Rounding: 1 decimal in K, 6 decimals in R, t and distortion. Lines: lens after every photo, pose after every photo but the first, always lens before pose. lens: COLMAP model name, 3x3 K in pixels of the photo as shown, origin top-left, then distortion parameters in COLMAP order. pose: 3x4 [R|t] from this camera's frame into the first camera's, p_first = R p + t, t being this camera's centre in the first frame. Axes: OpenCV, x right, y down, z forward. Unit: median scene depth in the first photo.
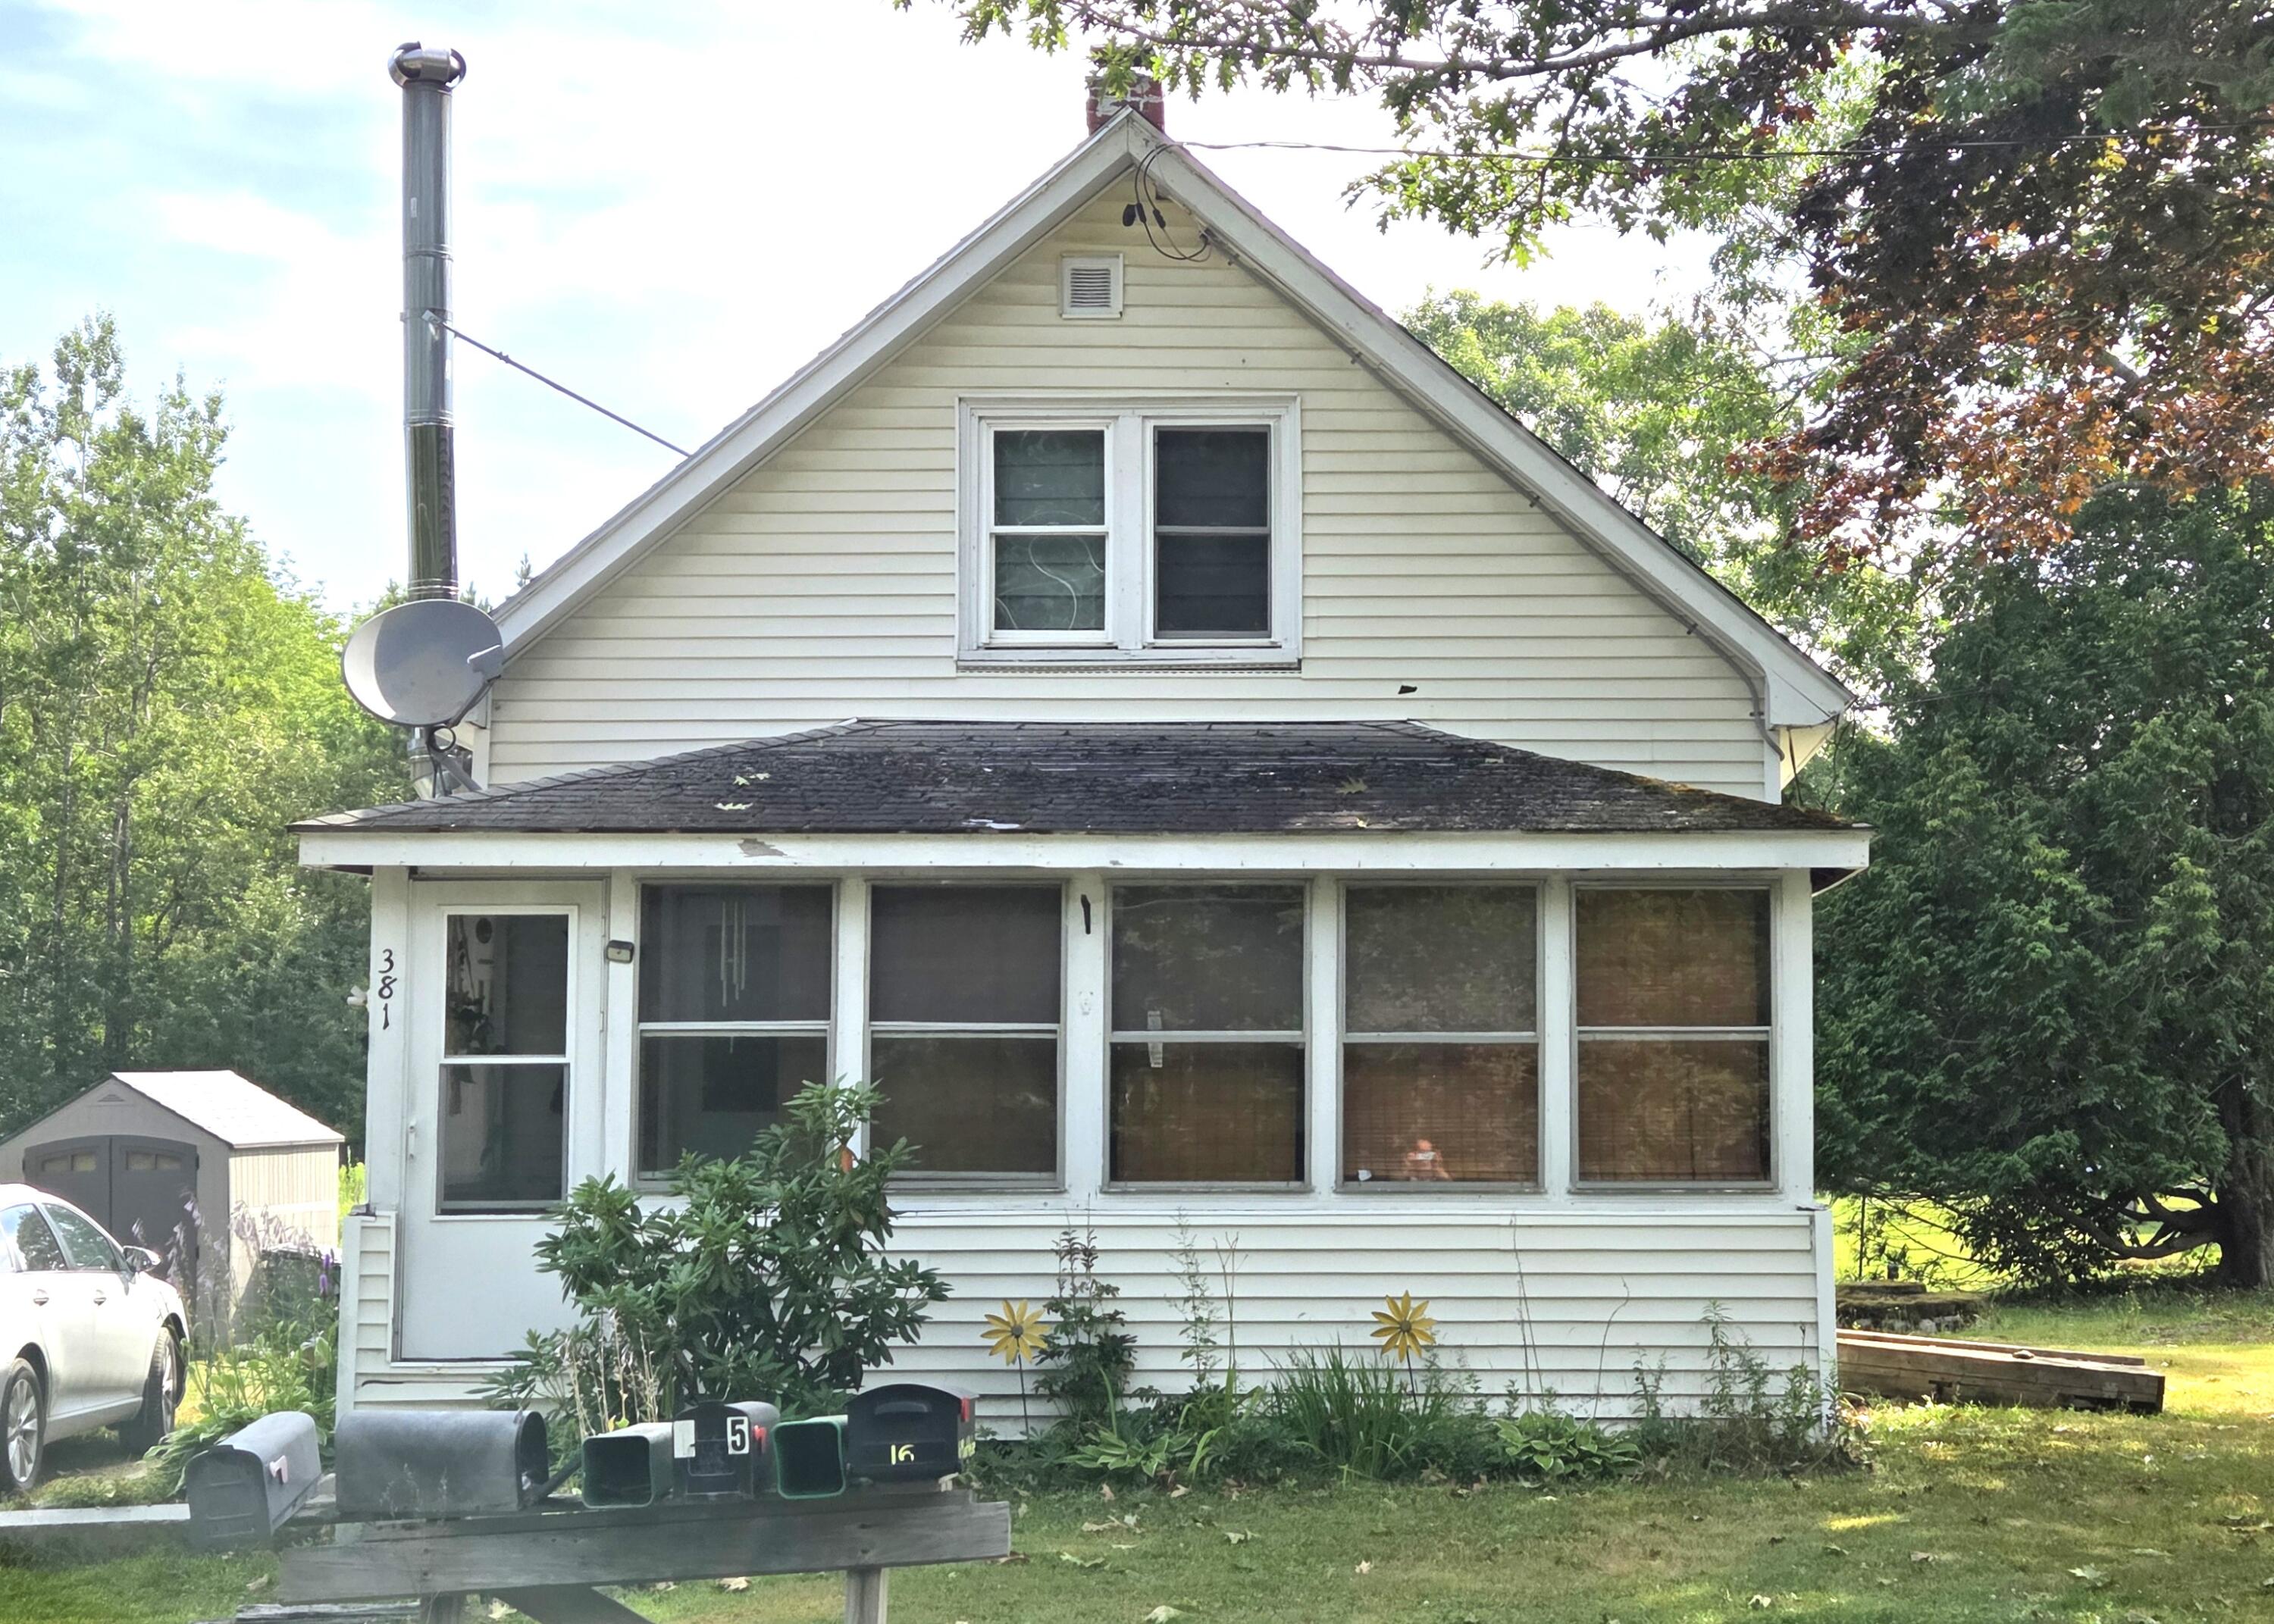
lens RADIAL K [[4134.3, 0, 1137.5], [0, 4134.3, 808.2], [0, 0, 1]] dist [0.009936, 0.000000]
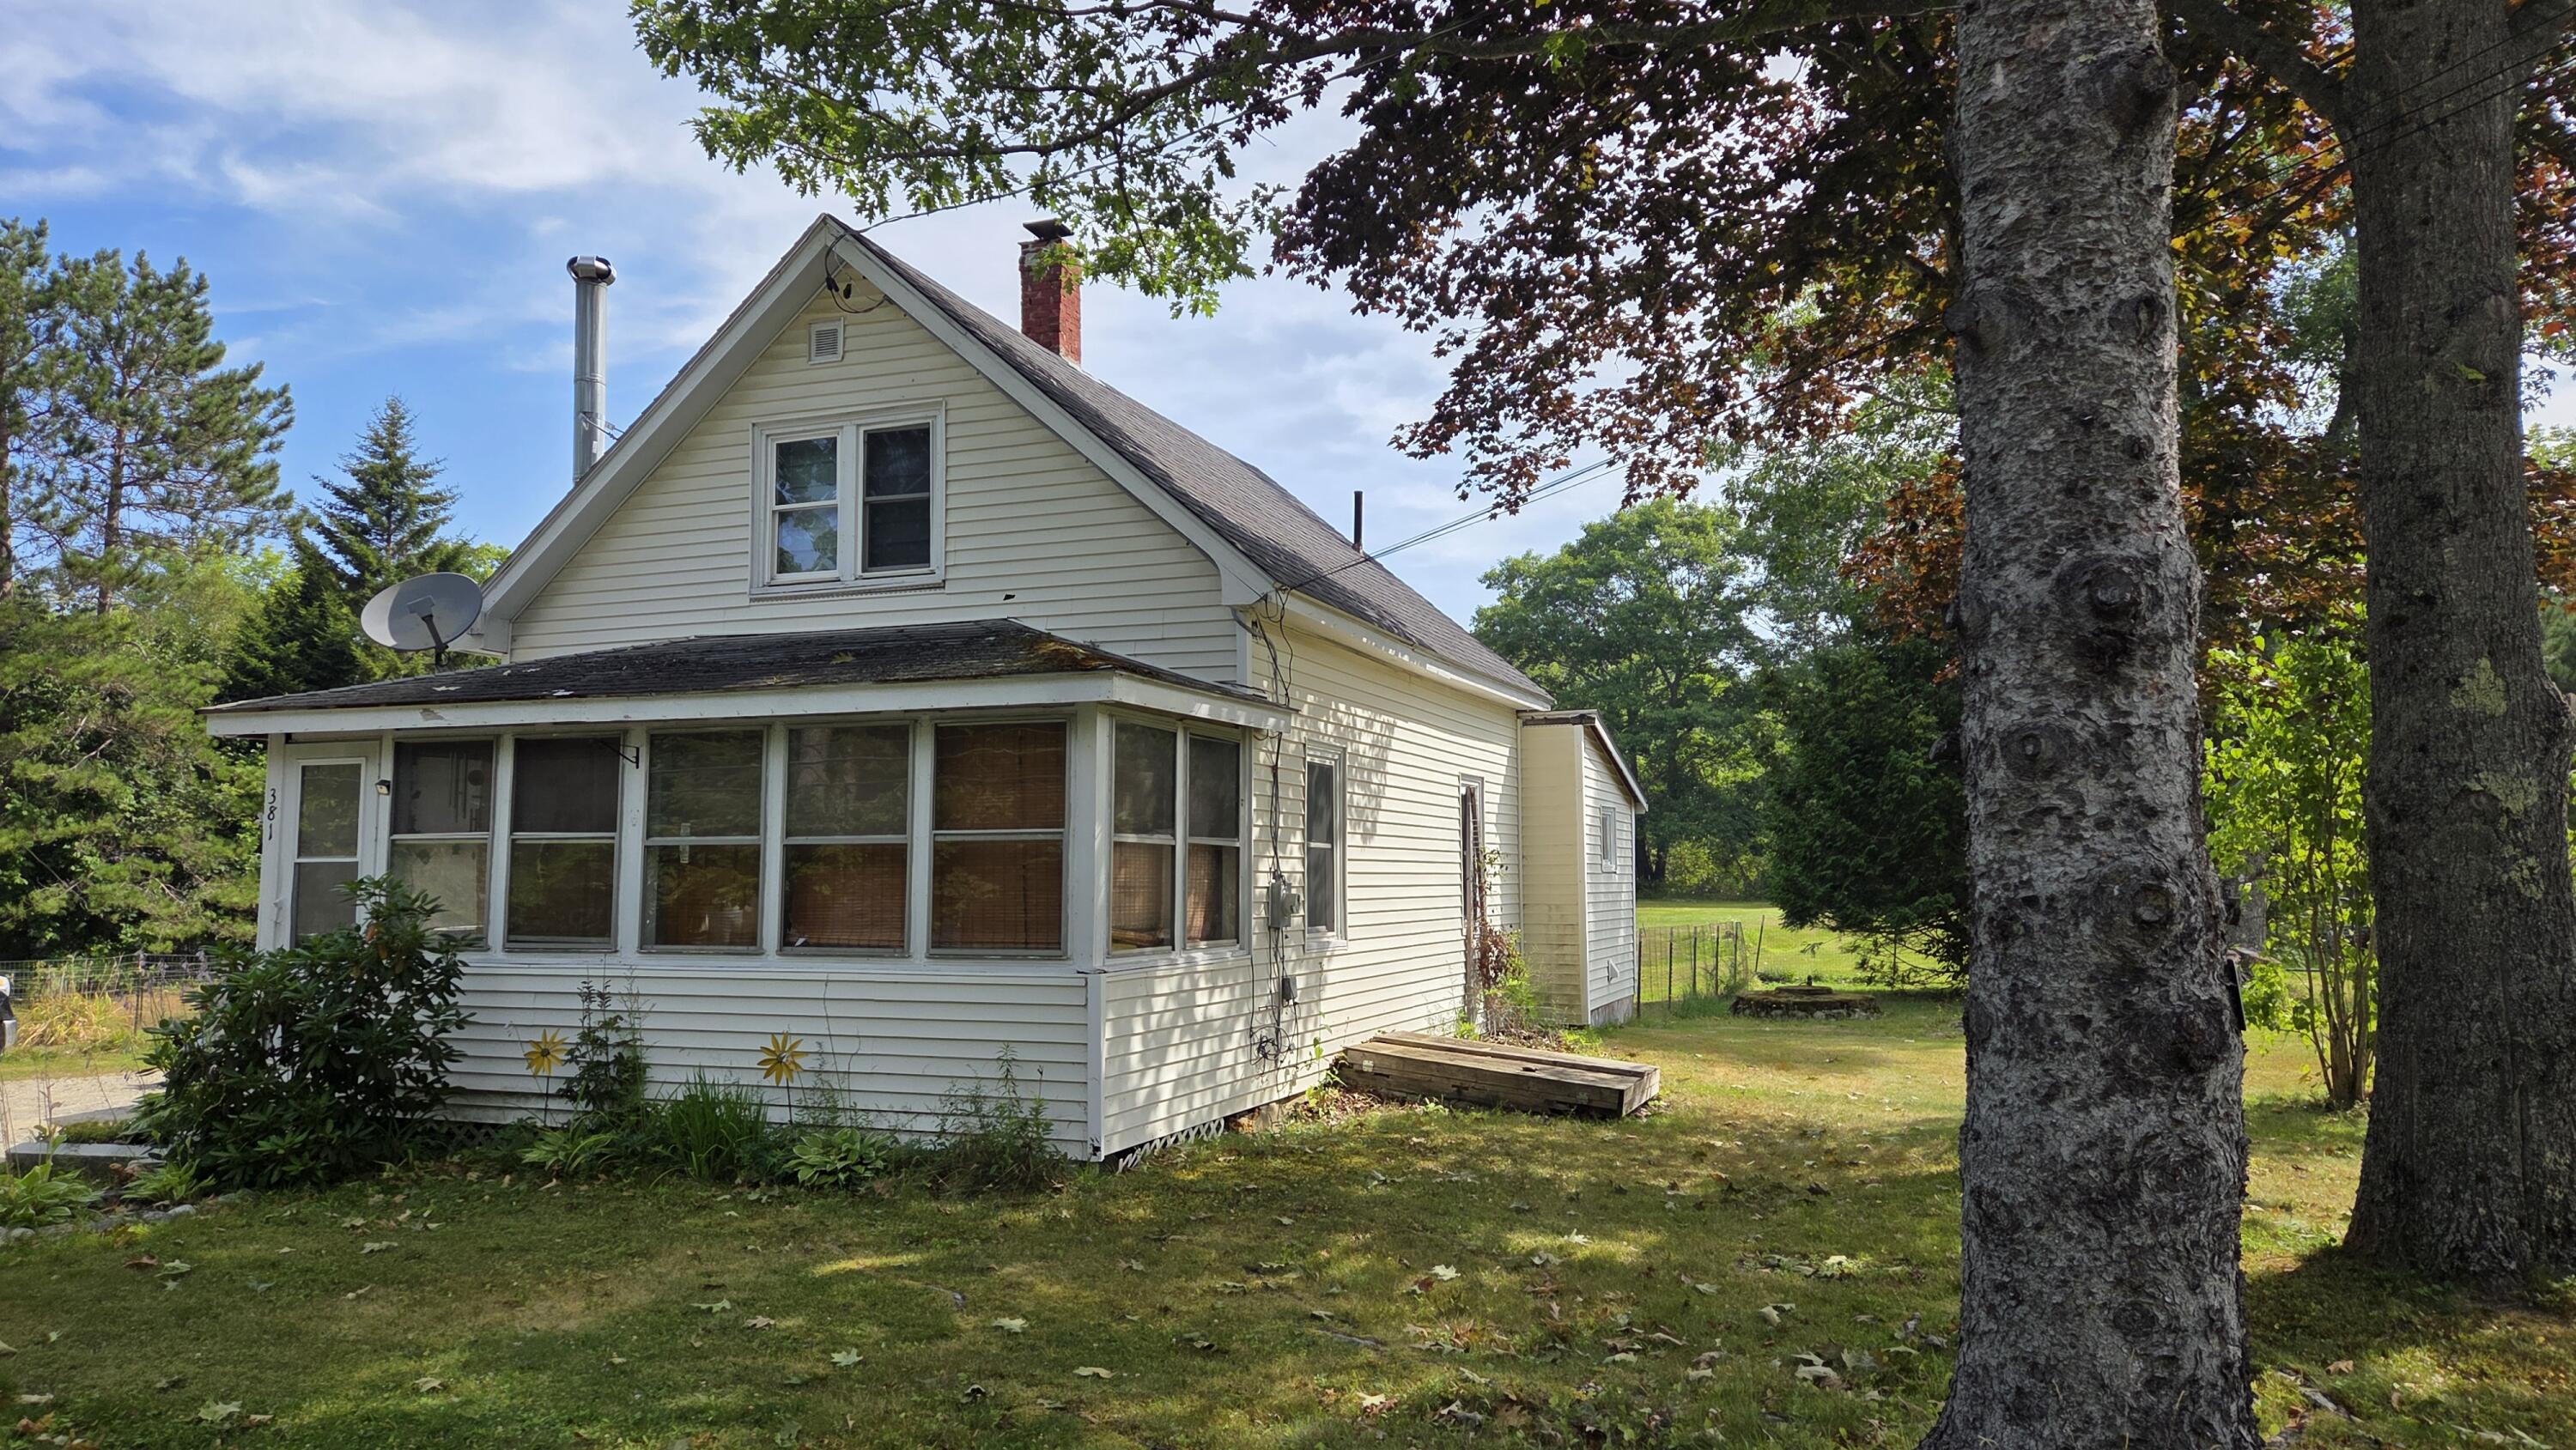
lens RADIAL K [[1749.3, 0, 1289.8], [0, 1749.3, 740.9], [0, 0, 1]] dist [0.006615, 0.000356]
pose [[0.941614, -0.028000, -0.335528, 0.358867], [0.027311, 0.999604, -0.006771, 0.027942], [0.335584, -0.002788, 0.942006, 0.459025]]
